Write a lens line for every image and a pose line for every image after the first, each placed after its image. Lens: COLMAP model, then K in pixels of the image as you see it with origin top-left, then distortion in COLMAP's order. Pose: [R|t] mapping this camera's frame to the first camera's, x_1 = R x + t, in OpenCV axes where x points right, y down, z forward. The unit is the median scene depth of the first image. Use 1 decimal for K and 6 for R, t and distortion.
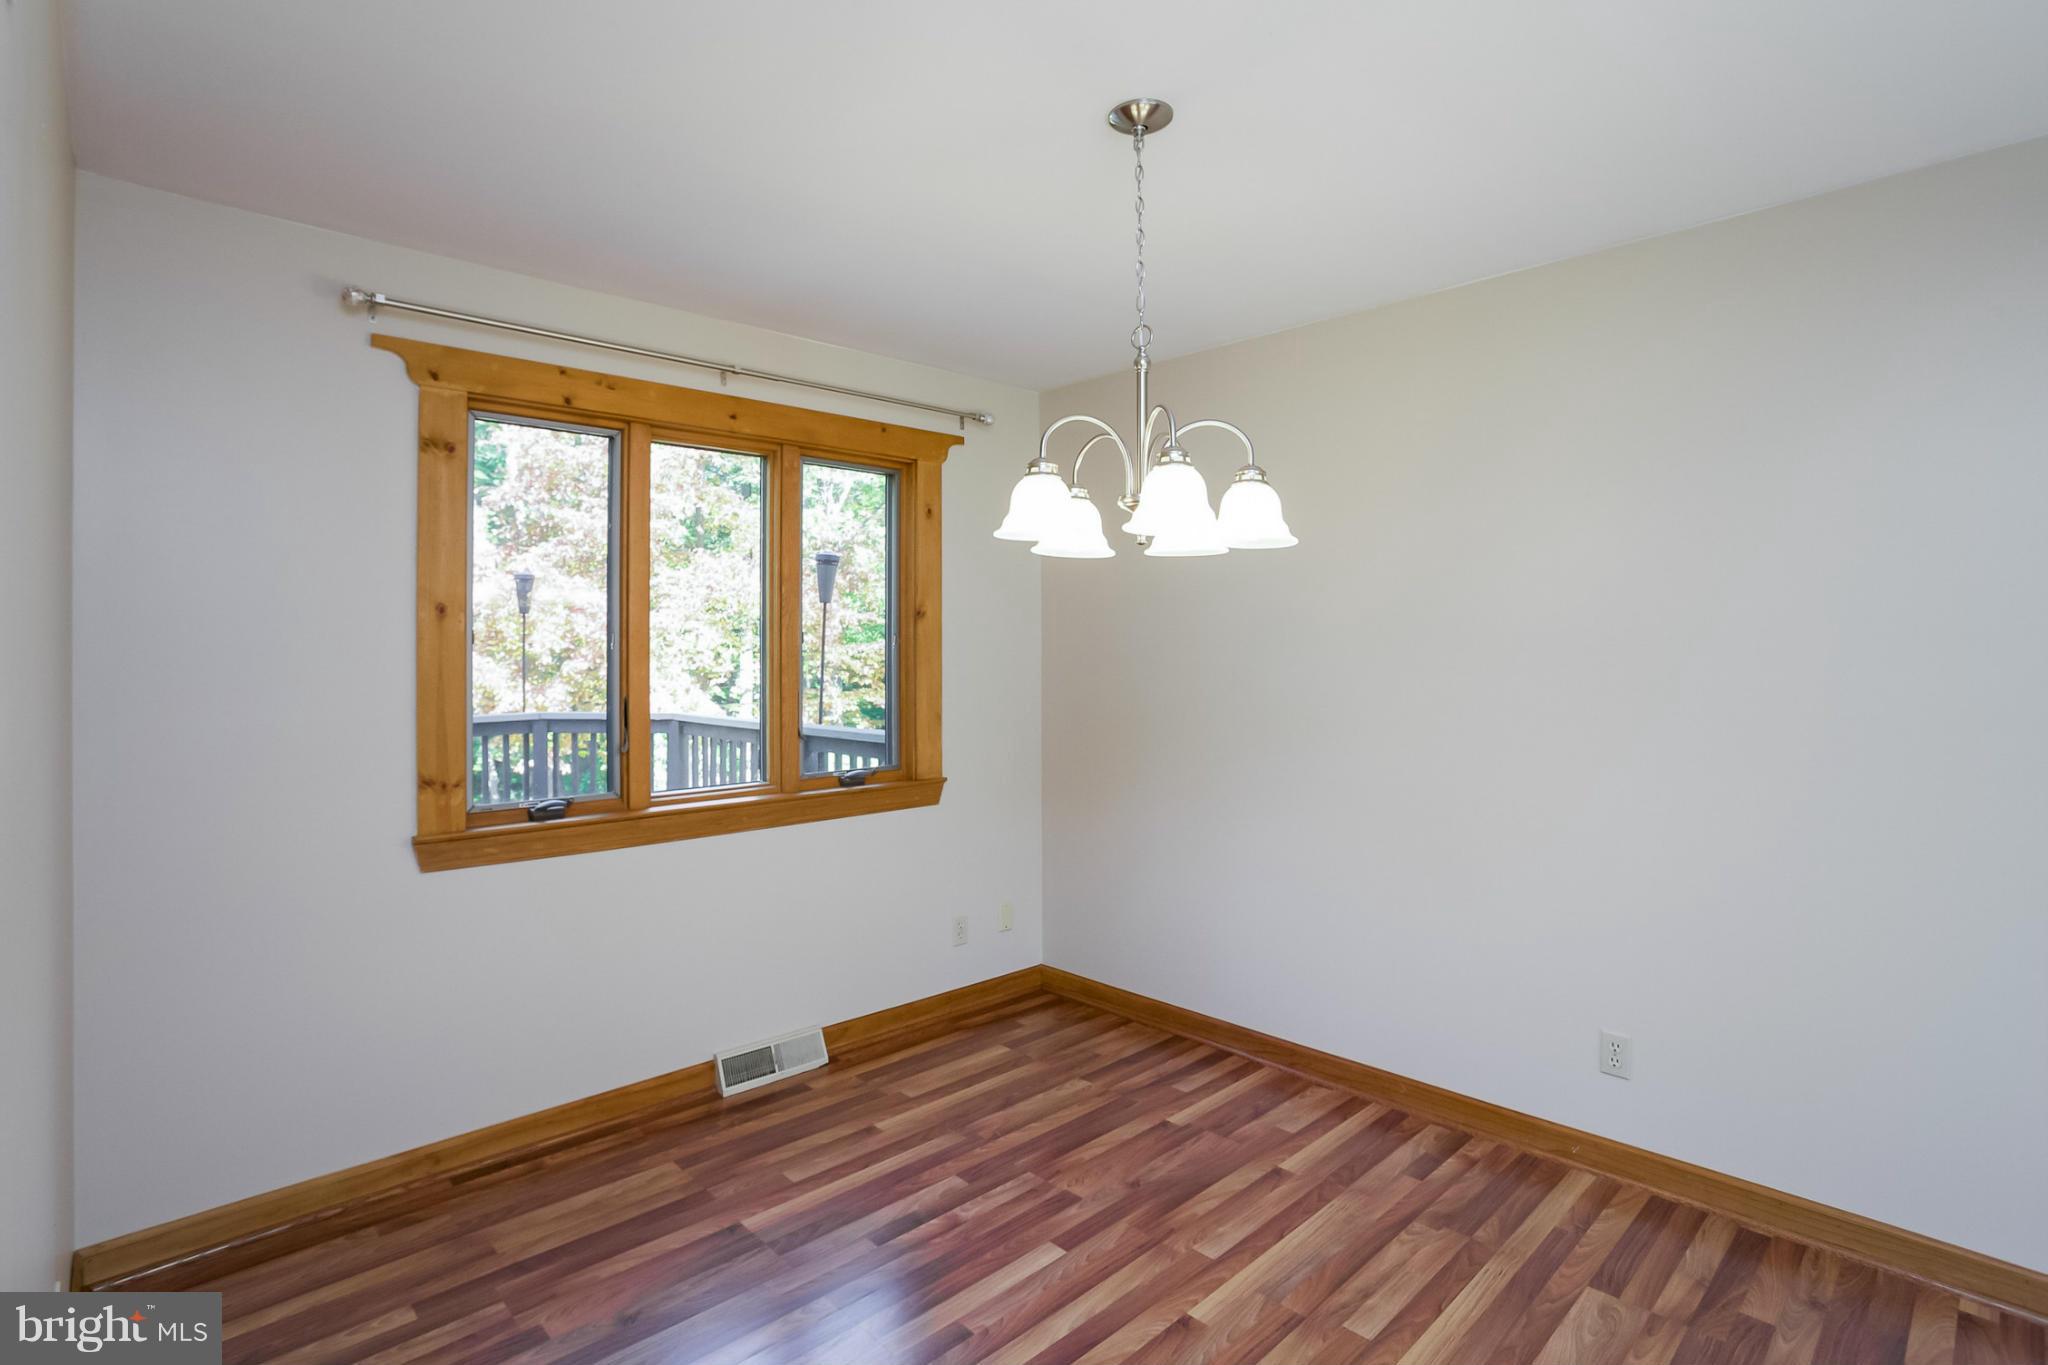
lens RADIAL K [[1012.5, 0, 995.5], [0, 1012.5, 652.2], [0, 0, 1]] dist [-0.027850, 0.002332]
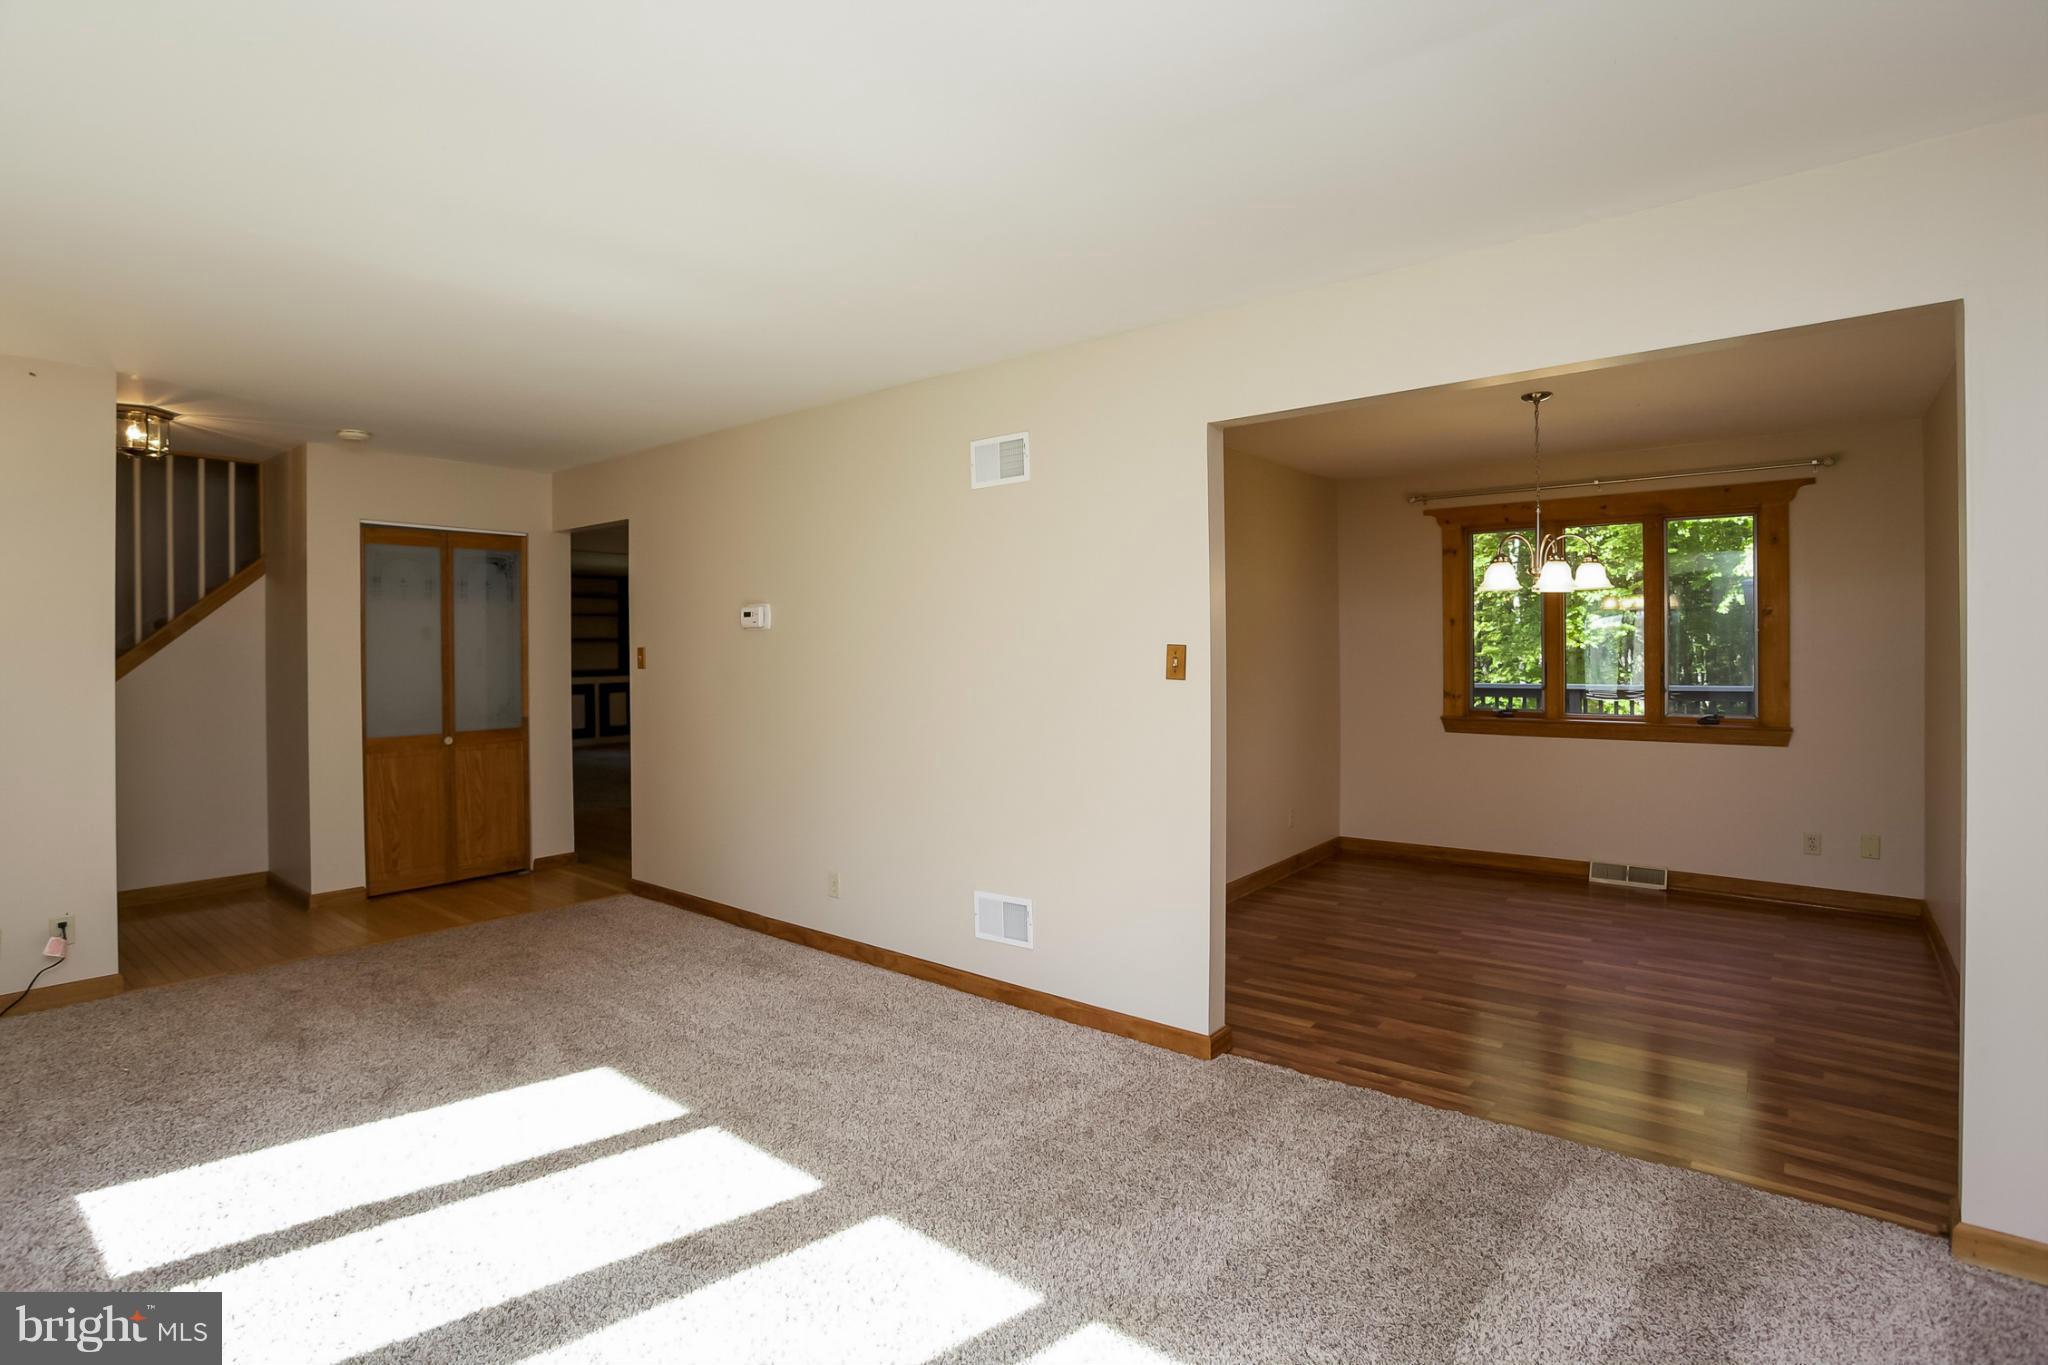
lens RADIAL K [[1012.5, 0, 1028.2], [0, 1012.5, 652.4], [0, 0, 1]] dist [-0.027850, 0.002332]
pose [[0.166994, 0.014800, -0.985847, 1.592717], [0.008625, 0.999827, 0.016471, -0.016726], [0.985920, -0.011254, 0.166838, -0.365152]]
